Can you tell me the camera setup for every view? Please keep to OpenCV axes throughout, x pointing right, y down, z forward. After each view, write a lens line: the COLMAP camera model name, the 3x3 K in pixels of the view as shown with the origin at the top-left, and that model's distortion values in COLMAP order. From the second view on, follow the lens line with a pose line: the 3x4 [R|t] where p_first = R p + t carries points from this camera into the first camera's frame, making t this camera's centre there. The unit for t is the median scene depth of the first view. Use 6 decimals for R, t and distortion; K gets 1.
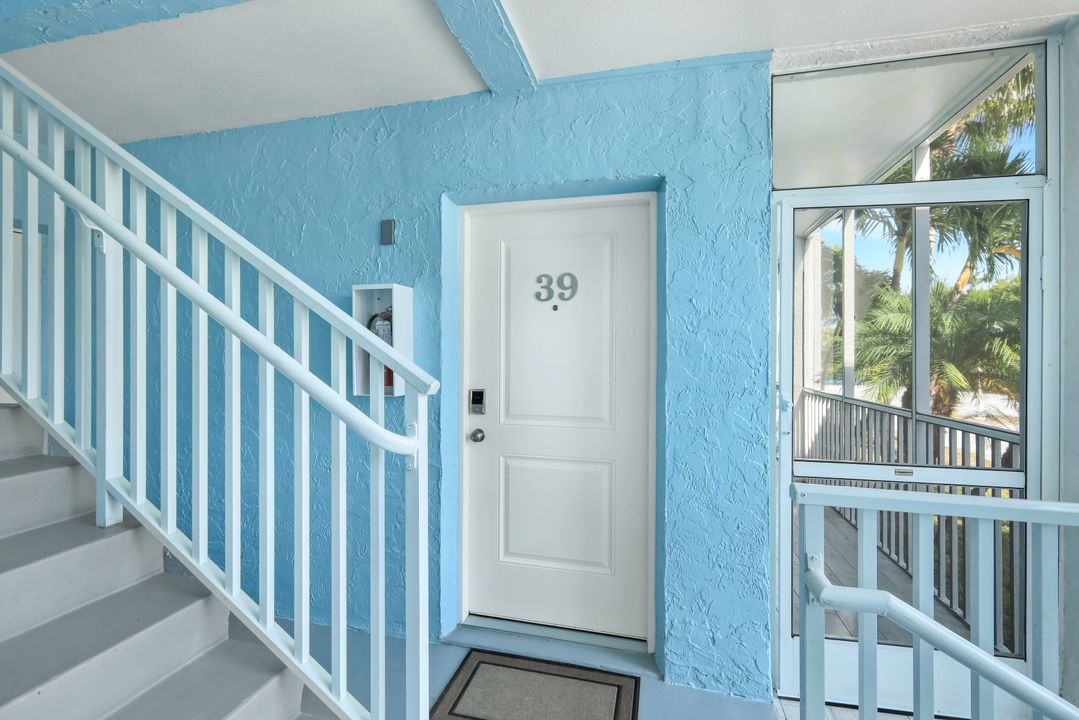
lens RADIAL K [[470.3, 0, 540.2], [0, 470.3, 358.5], [0, 0, 1]] dist [0.003231, 0.000206]
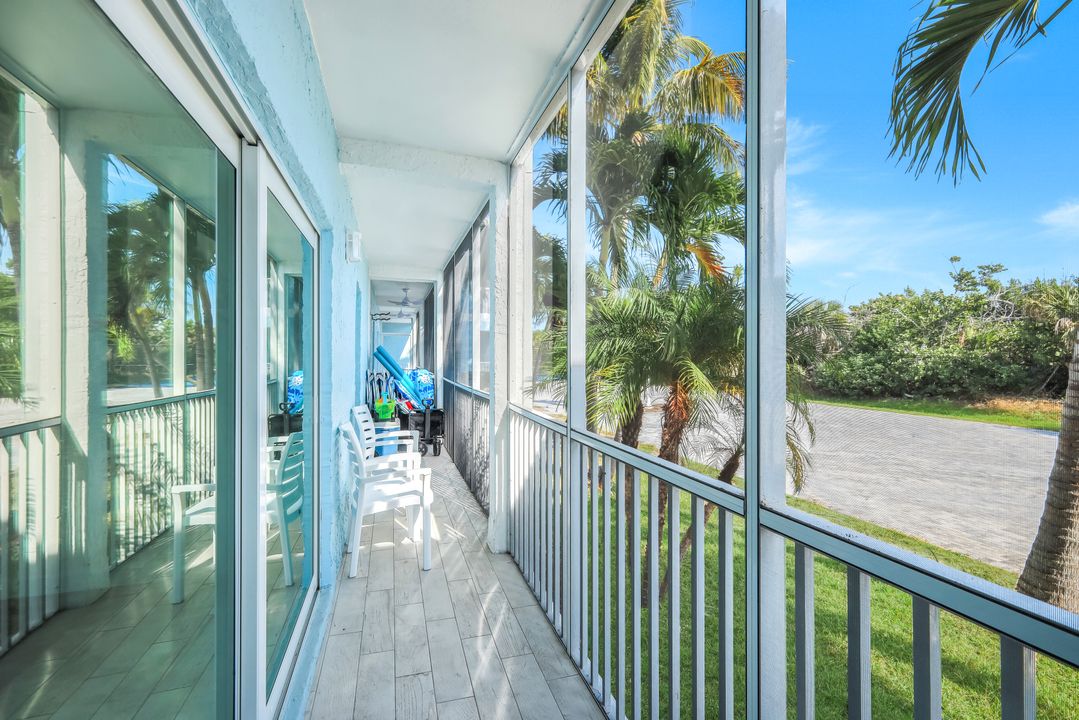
lens RADIAL K [[470.3, 0, 539.7], [0, 470.3, 358.1], [0, 0, 1]] dist [0.003231, 0.000206]
pose [[0.853148, -0.006554, 0.521628, 0.295406], [0.006908, 0.999975, 0.001266, 0.002140], [-0.521623, 0.002523, 0.853172, 0.488721]]
